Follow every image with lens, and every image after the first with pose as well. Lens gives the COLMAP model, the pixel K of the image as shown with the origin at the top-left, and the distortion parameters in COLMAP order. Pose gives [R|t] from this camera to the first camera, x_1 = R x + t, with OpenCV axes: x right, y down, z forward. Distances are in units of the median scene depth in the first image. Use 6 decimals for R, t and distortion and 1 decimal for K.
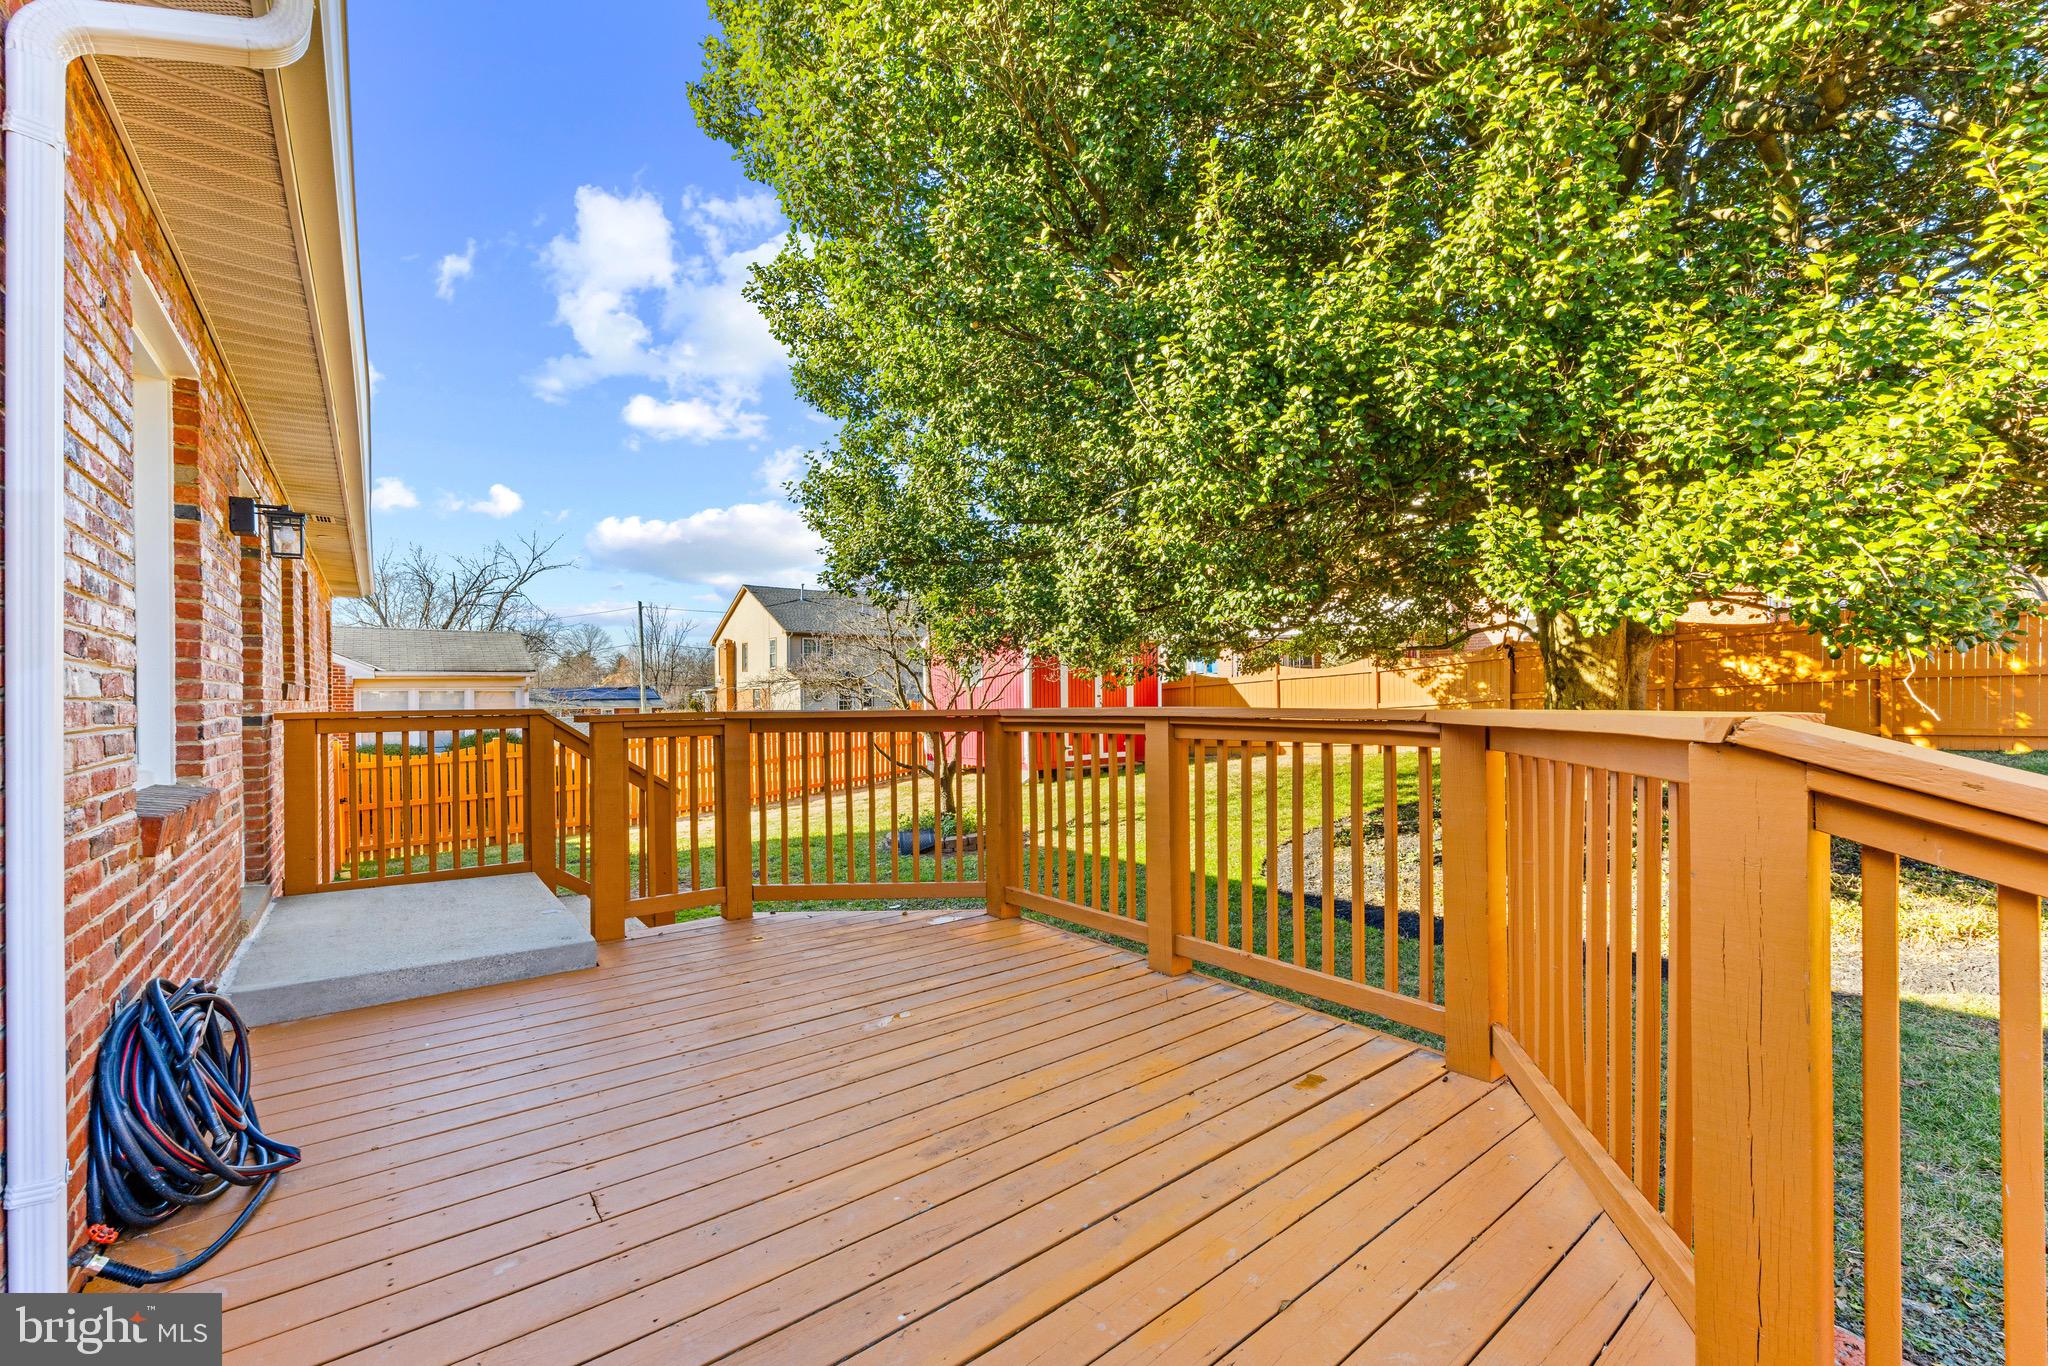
lens RADIAL K [[827.3, 0, 1026.9], [0, 827.3, 696.8], [0, 0, 1]] dist [0.003690, 0.000309]
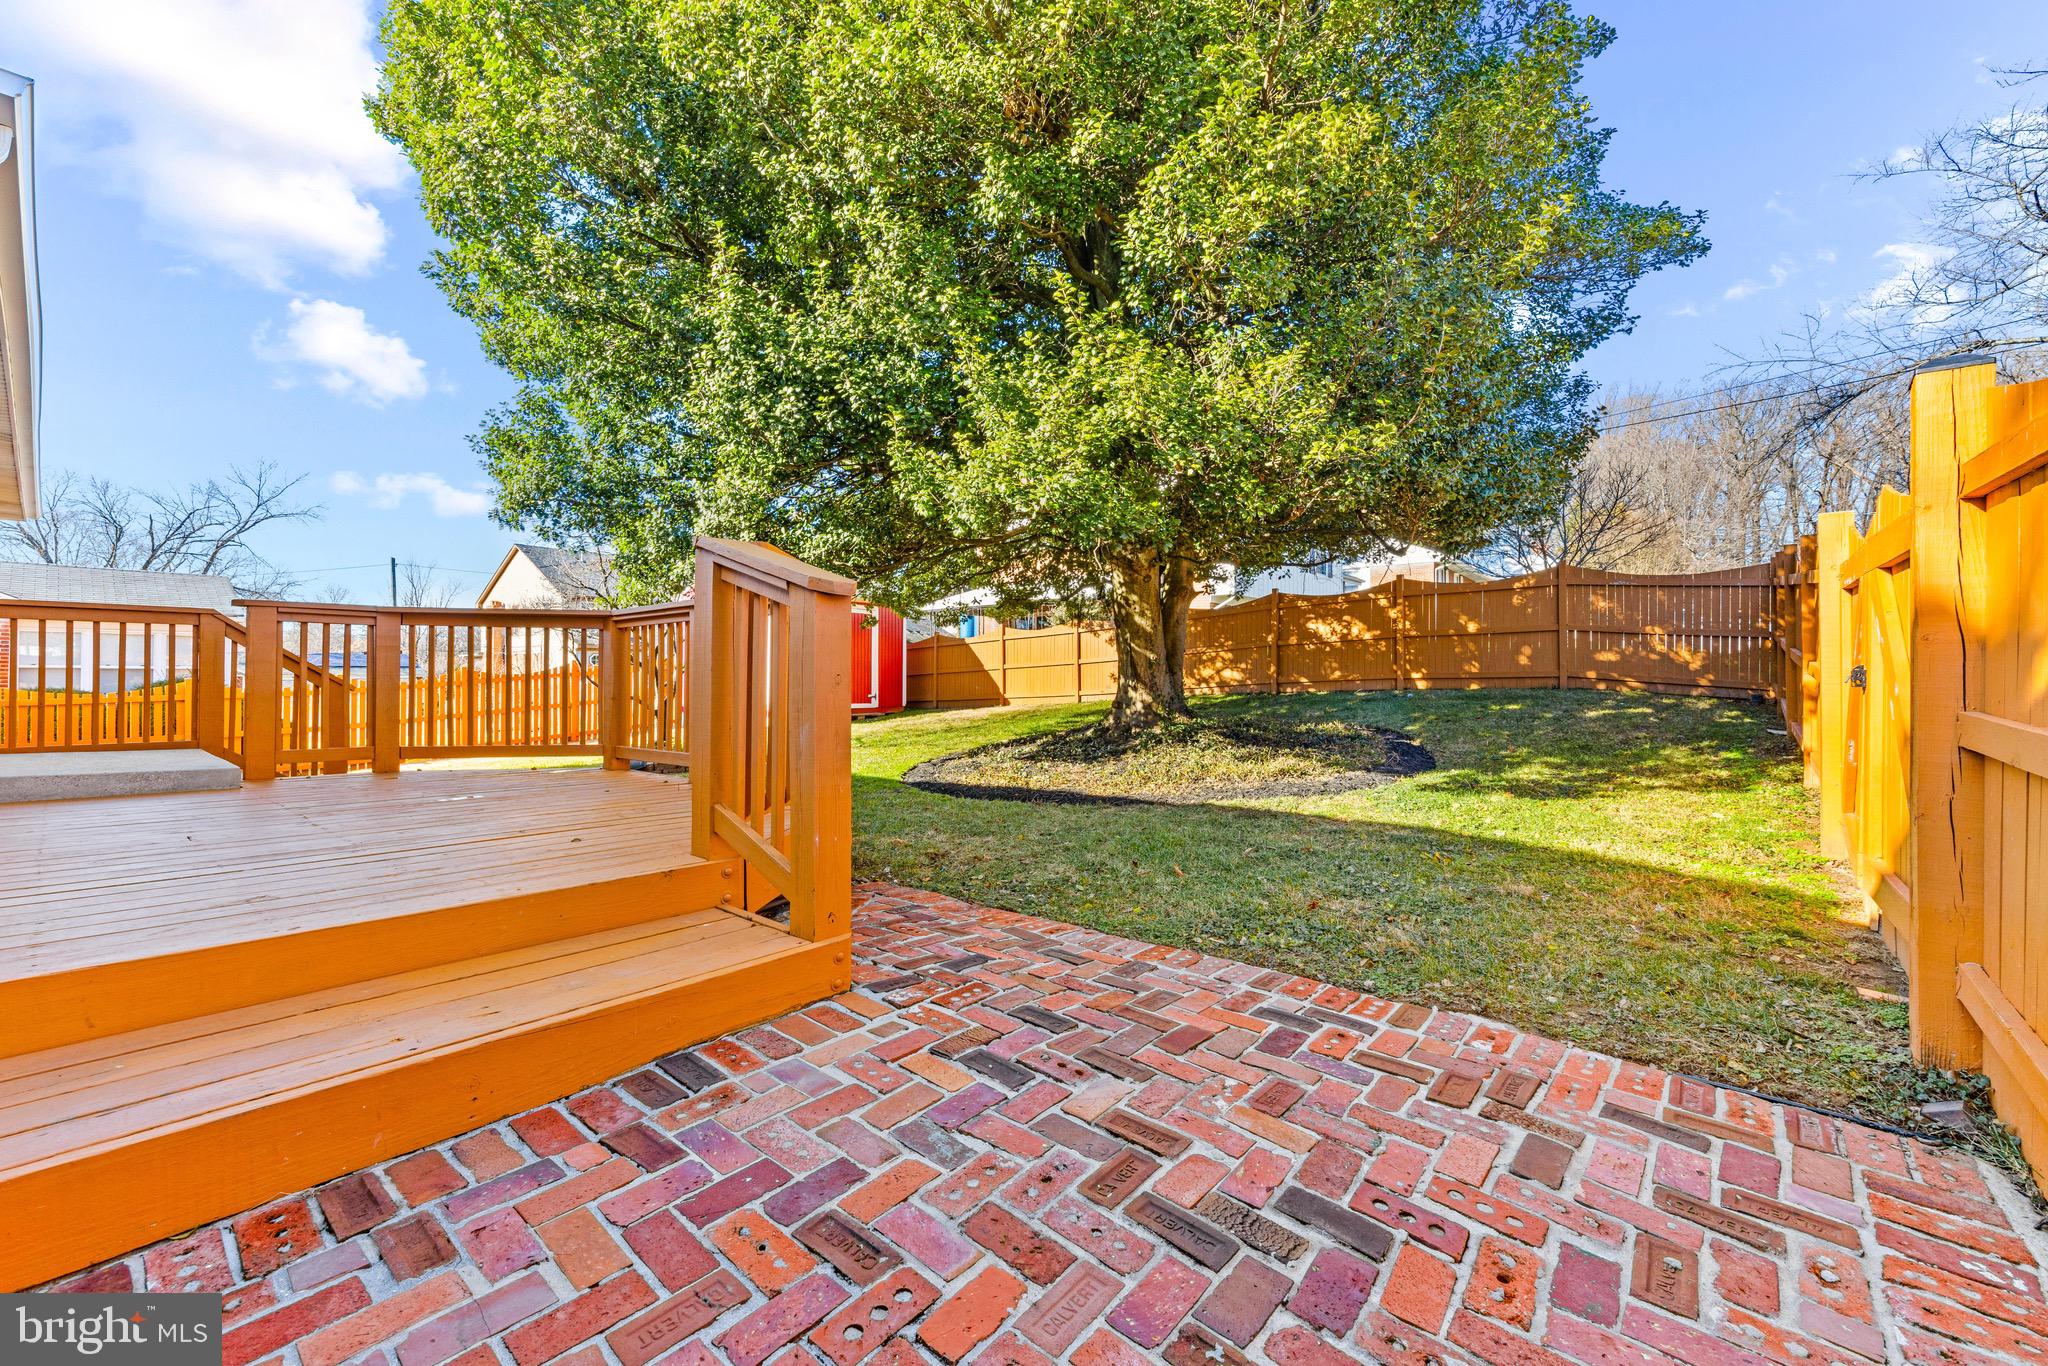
lens RADIAL K [[827.3, 0, 1026.5], [0, 827.3, 670.8], [0, 0, 1]] dist [0.003690, 0.000309]
pose [[0.979029, 0.013327, 0.203286, 0.229157], [-0.011301, 0.999874, -0.011120, 0.079467], [-0.203409, 0.008589, 0.979056, -0.286589]]
